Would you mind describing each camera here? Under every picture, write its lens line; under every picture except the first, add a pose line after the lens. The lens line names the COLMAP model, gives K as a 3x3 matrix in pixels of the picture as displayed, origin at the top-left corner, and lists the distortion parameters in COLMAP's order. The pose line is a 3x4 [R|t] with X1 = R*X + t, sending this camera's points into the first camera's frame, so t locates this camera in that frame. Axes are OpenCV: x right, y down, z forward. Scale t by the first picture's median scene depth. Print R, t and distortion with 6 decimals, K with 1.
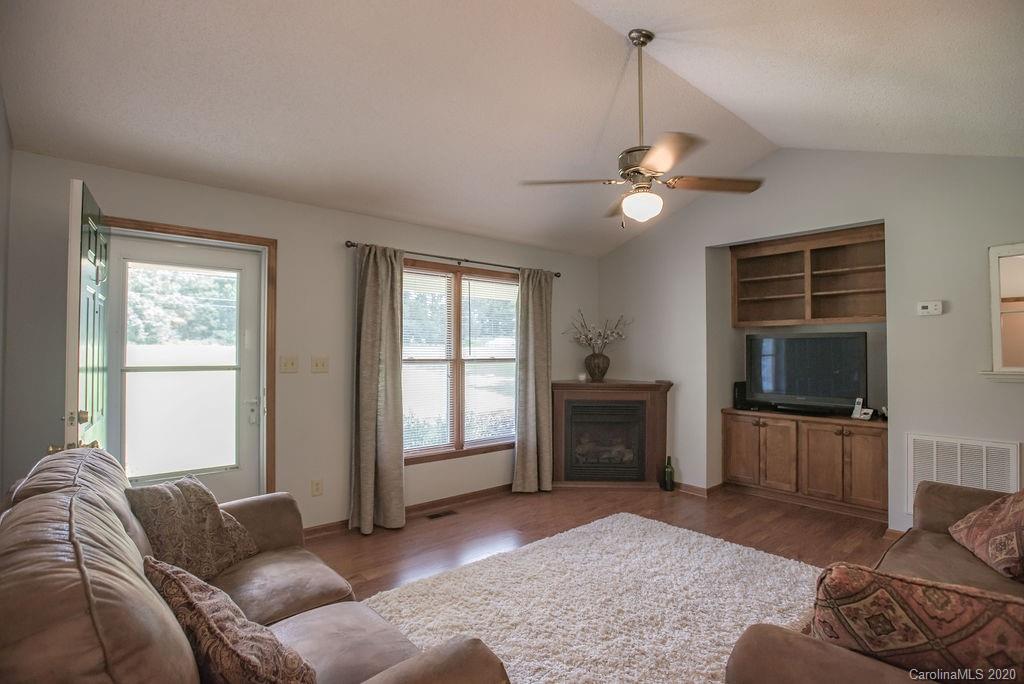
lens RADIAL K [[496.7, 0, 514.4], [0, 496.7, 342.1], [0, 0, 1]] dist [-0.068920, 0.026840]
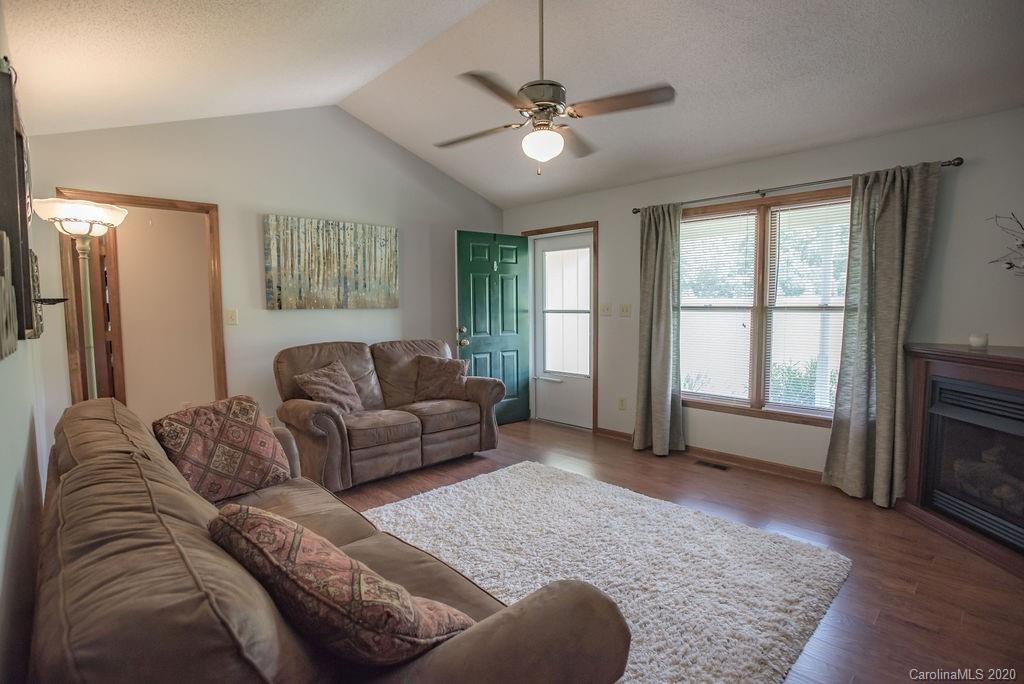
lens RADIAL K [[496.7, 0, 514.4], [0, 496.7, 342.1], [0, 0, 1]] dist [-0.068920, 0.026840]
pose [[0.049339, 0.075197, -0.995947, 0.767712], [0.032278, 0.996521, 0.076839, 0.016889], [0.998260, -0.035939, 0.046740, 0.555018]]
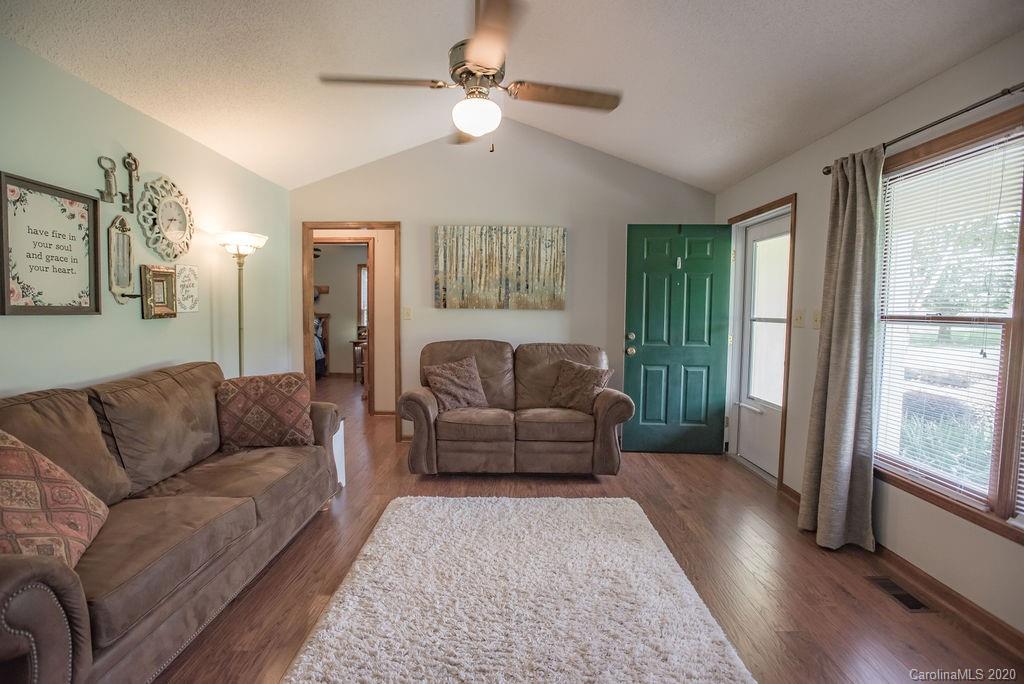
lens RADIAL K [[496.7, 0, 514.4], [0, 496.7, 342.1], [0, 0, 1]] dist [-0.068920, 0.026840]
pose [[-0.647425, 0.041336, -0.761007, 0.527129], [0.005072, 0.998740, 0.049934, 0.033609], [0.762112, 0.028469, -0.646819, 0.985155]]
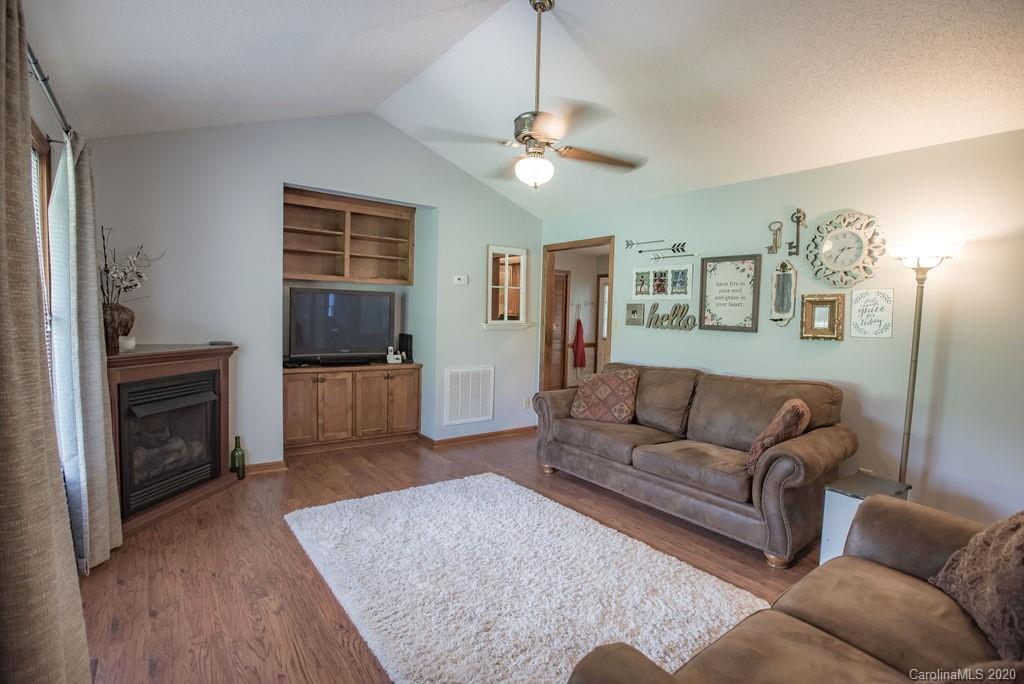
lens RADIAL K [[496.7, 0, 514.4], [0, 496.7, 342.1], [0, 0, 1]] dist [-0.068920, 0.026840]
pose [[0.080879, -0.062010, 0.994793, -0.492525], [-0.049360, 0.996589, 0.066135, 0.006804], [-0.995501, -0.054452, 0.077542, 0.585042]]
